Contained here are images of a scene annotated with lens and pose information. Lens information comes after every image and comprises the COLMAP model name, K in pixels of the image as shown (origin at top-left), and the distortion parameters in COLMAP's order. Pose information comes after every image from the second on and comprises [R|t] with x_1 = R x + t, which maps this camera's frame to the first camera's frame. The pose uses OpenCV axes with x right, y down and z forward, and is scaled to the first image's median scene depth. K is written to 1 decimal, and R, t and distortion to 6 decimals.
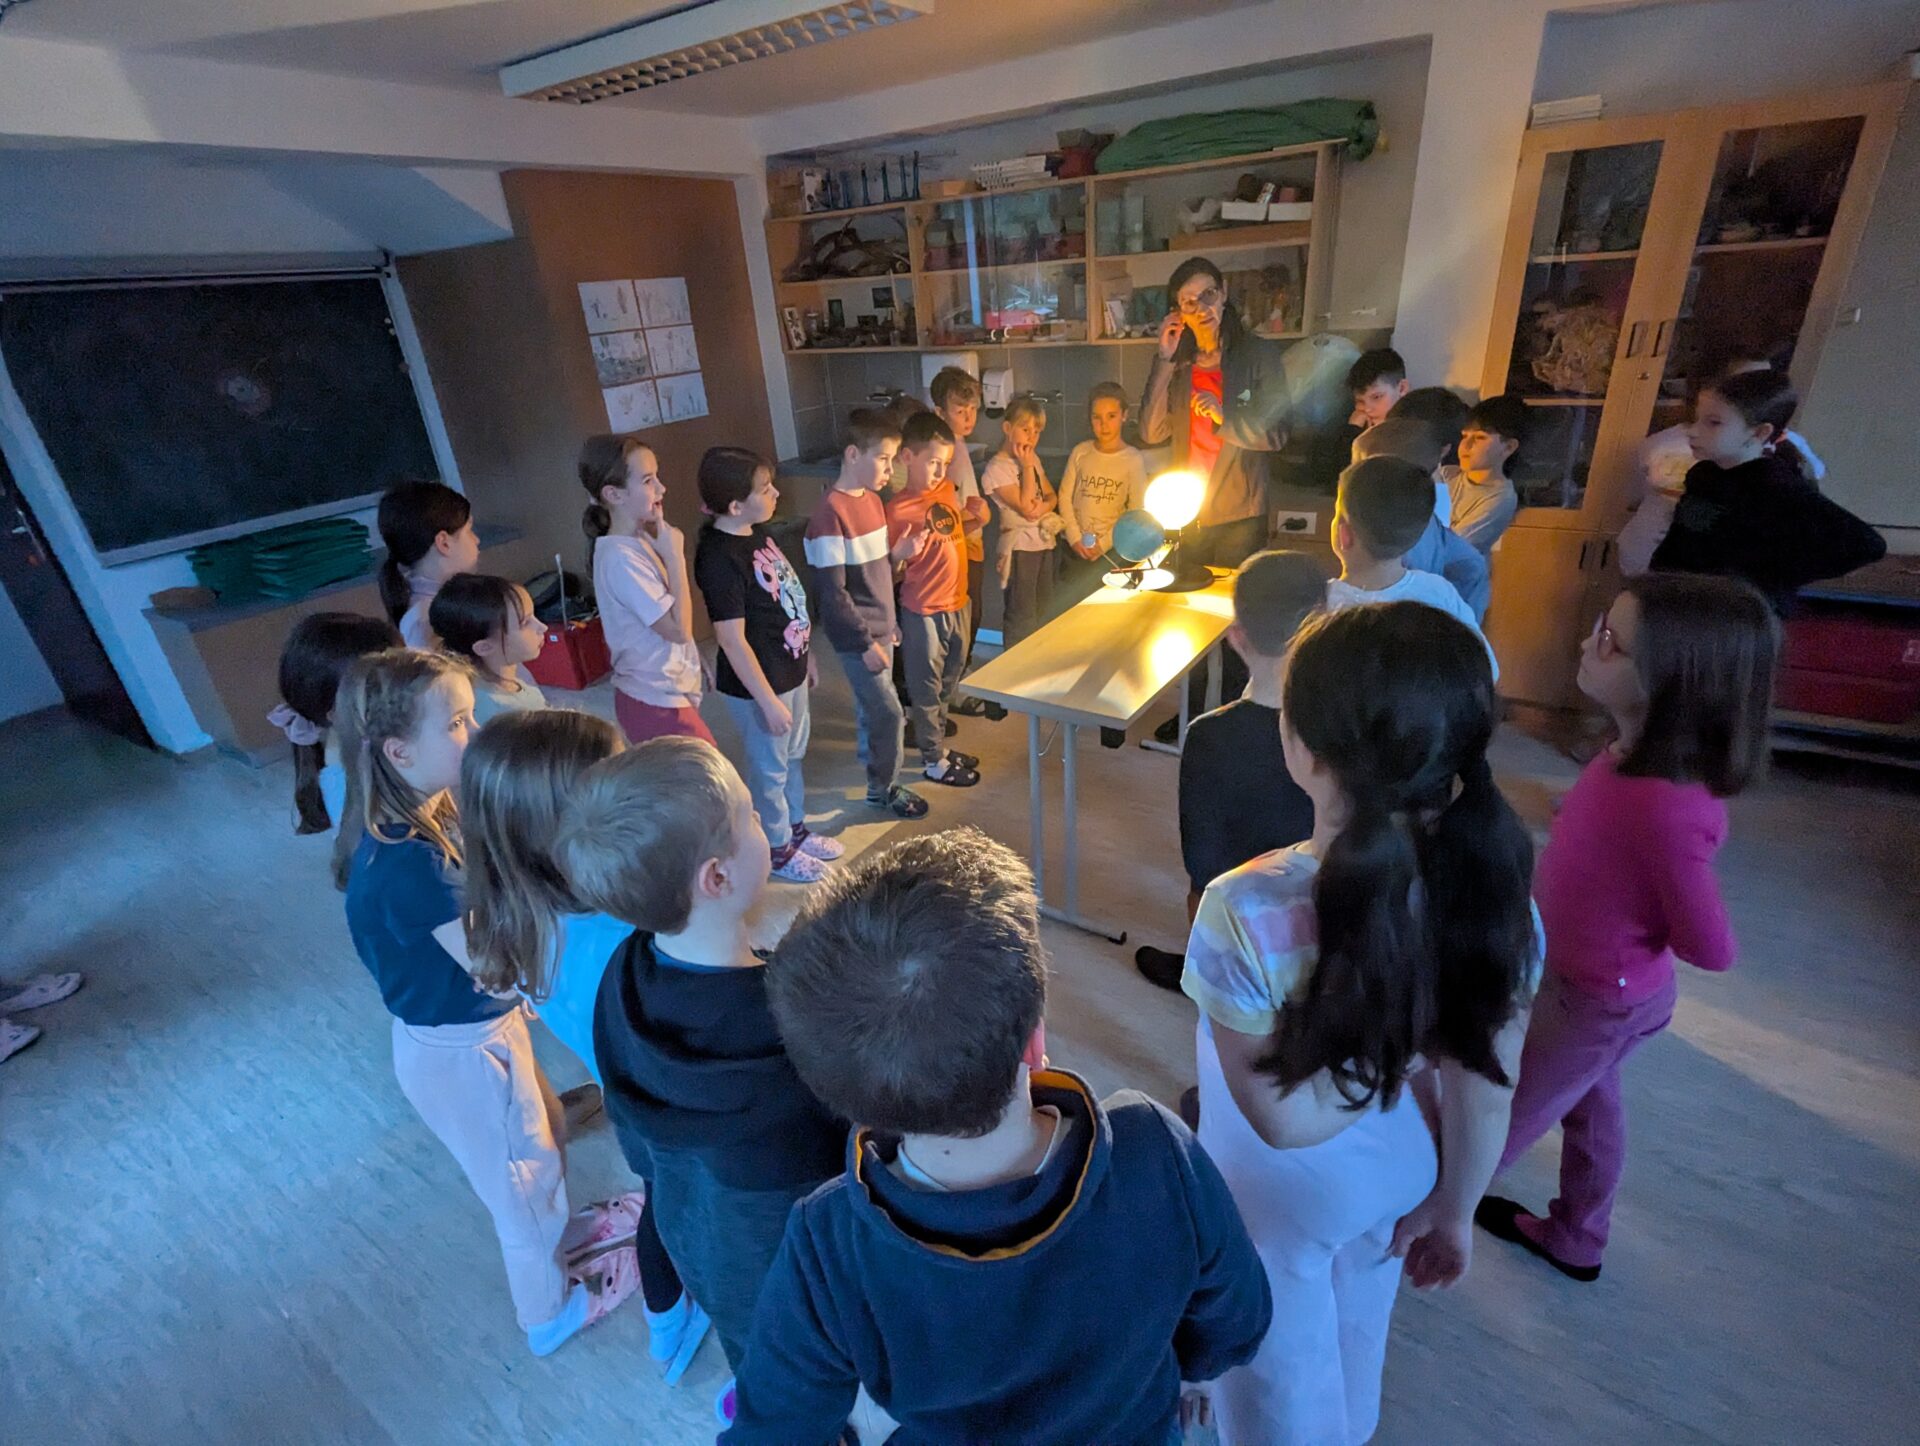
lens RADIAL K [[947.3, 0, 921.7], [0, 947.3, 750.9], [0, 0, 1]] dist [0.018764, 0.000324]
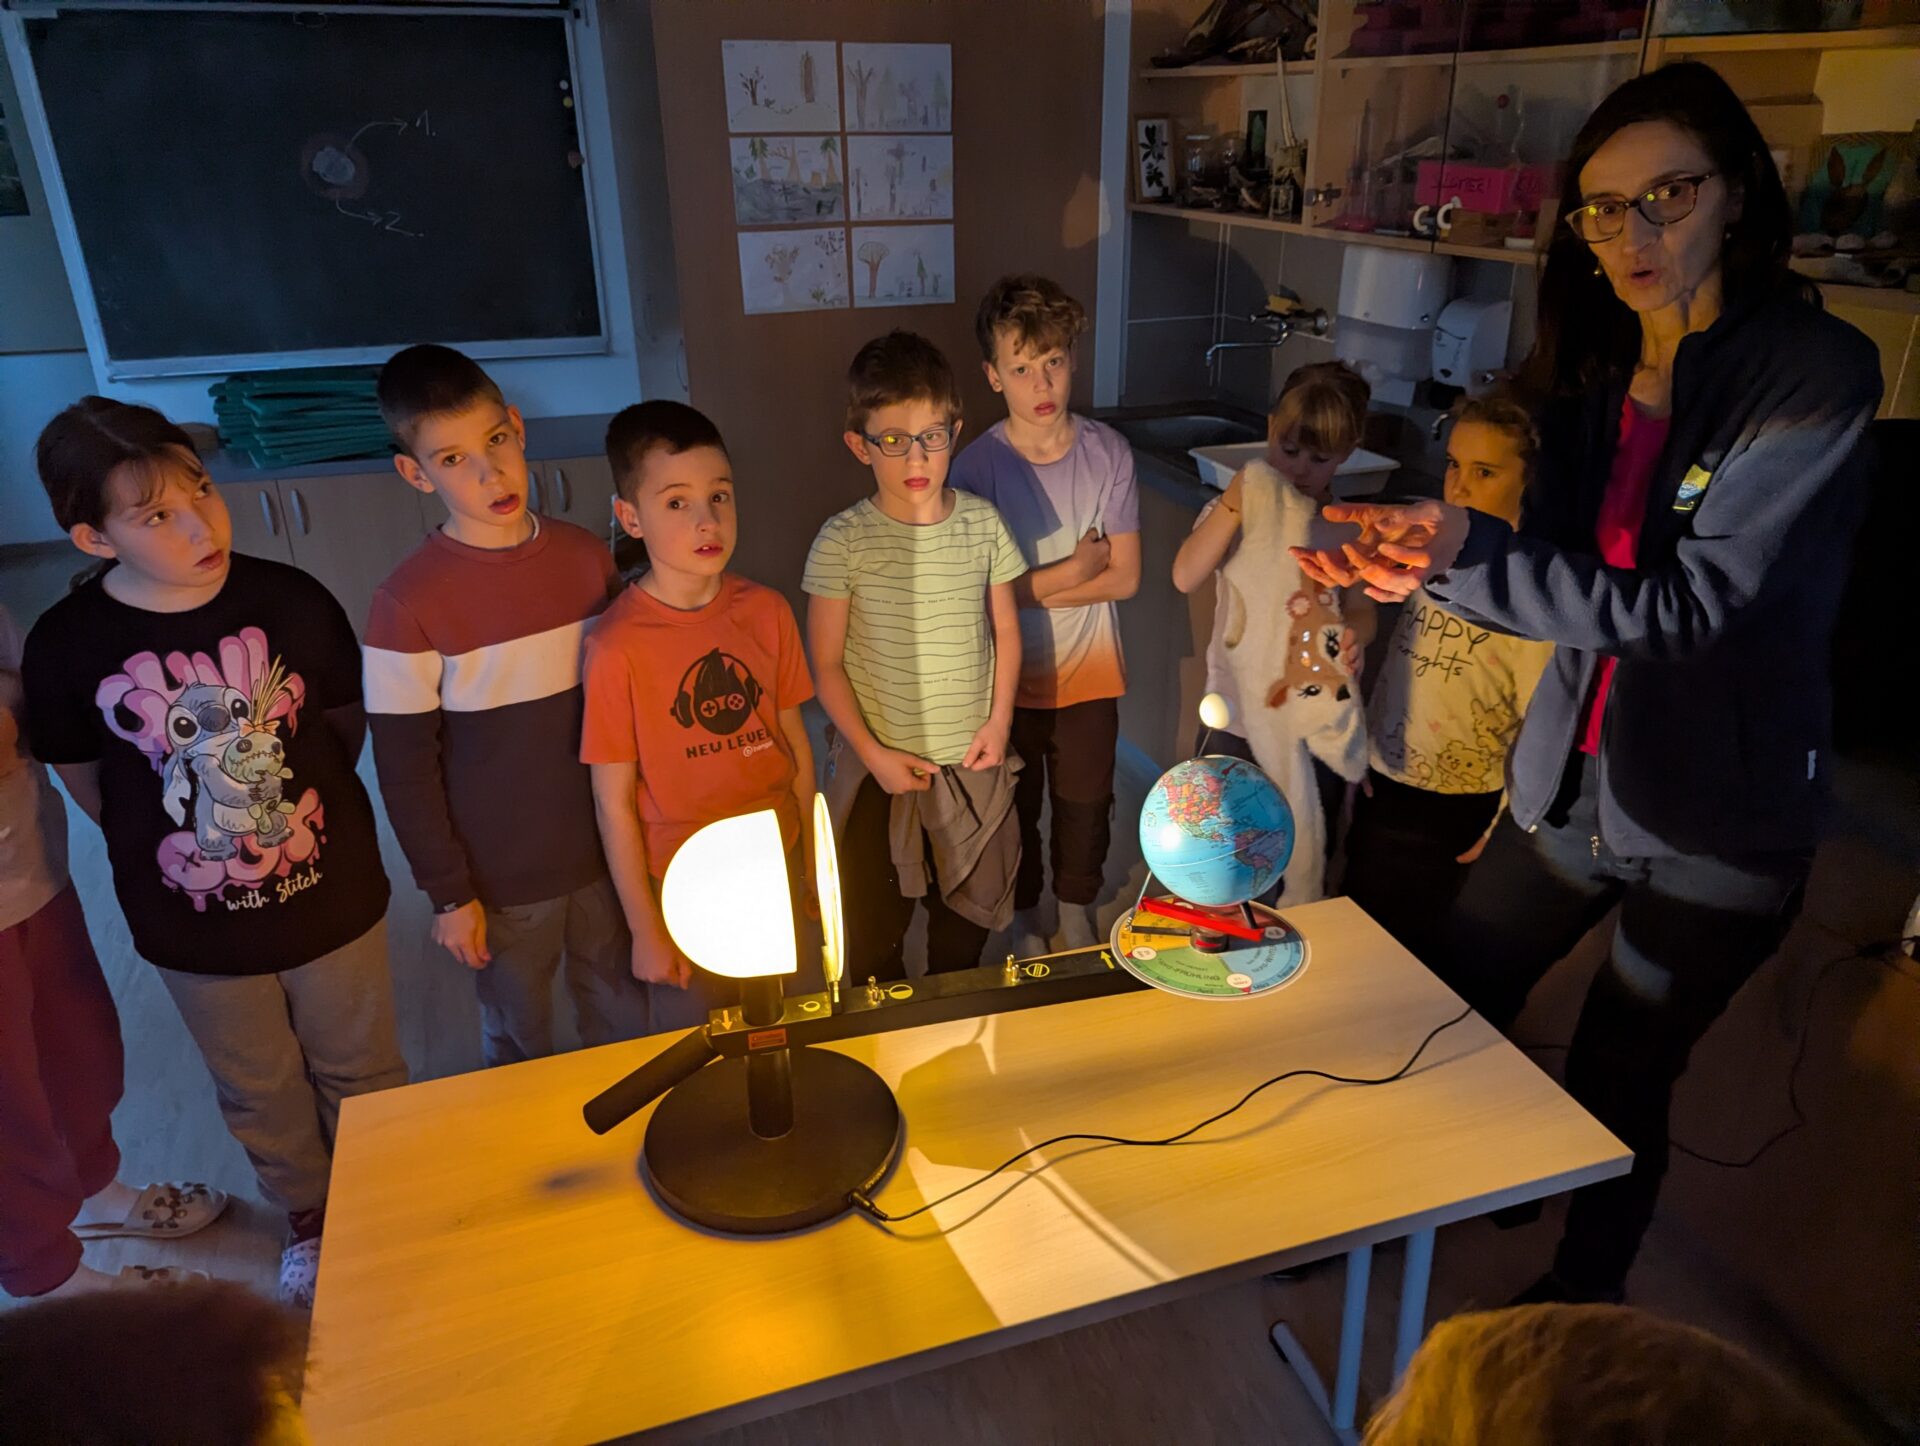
lens RADIAL K [[1359.9, 0, 964.7], [0, 1359.9, 704.7], [0, 0, 1]] dist [0.050779, 0.000038]
pose [[0.803426, 0.304565, -0.511612, 0.260429], [-0.317979, 0.945950, 0.063780, -0.206894], [0.503384, 0.111440, 0.856846, 0.400767]]
